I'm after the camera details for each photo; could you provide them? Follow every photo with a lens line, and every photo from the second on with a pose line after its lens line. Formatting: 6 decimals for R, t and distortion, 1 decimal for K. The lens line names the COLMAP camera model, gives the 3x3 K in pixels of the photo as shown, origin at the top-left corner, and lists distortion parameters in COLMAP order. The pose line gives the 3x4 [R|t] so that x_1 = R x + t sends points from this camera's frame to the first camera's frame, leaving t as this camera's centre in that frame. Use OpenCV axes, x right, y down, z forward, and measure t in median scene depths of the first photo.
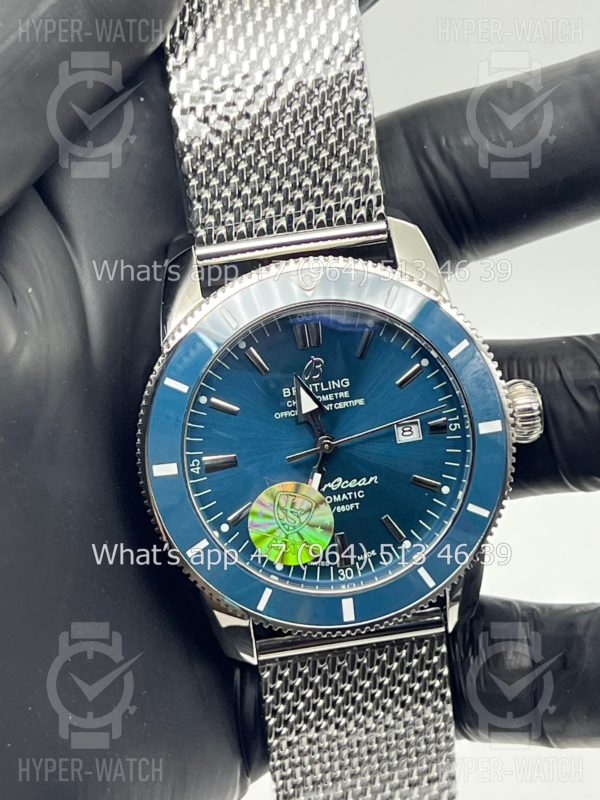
lens RADIAL K [[1919.5, 0, 278.5], [0, 1919.5, 400.7], [0, 0, 1]] dist [0.145203, 4.960781]
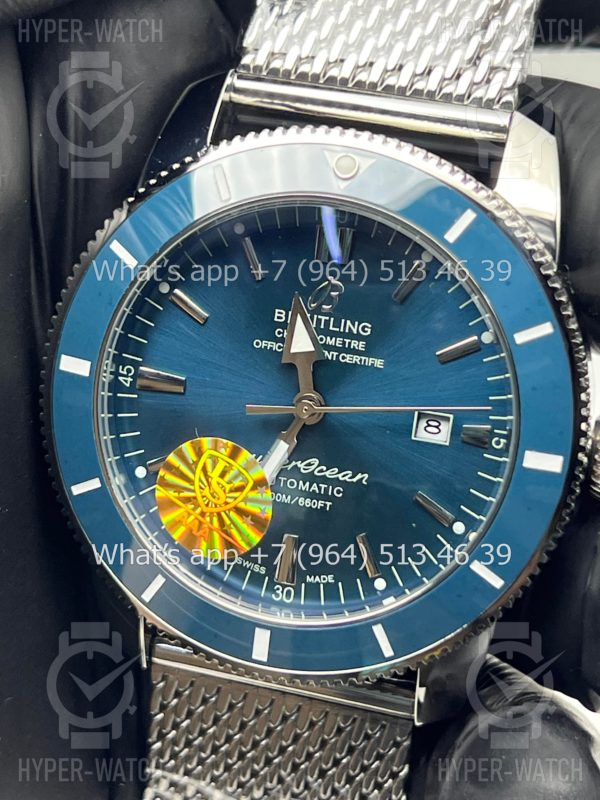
lens RADIAL K [[1919.5, 0, 278.5], [0, 1919.5, 400.7], [0, 0, 1]] dist [0.145203, 4.960781]
pose [[0.913670, 0.322579, -0.247284, 0.182396], [-0.305829, 0.946334, 0.104499, -0.046828], [0.267723, -0.019851, 0.963291, 0.340998]]
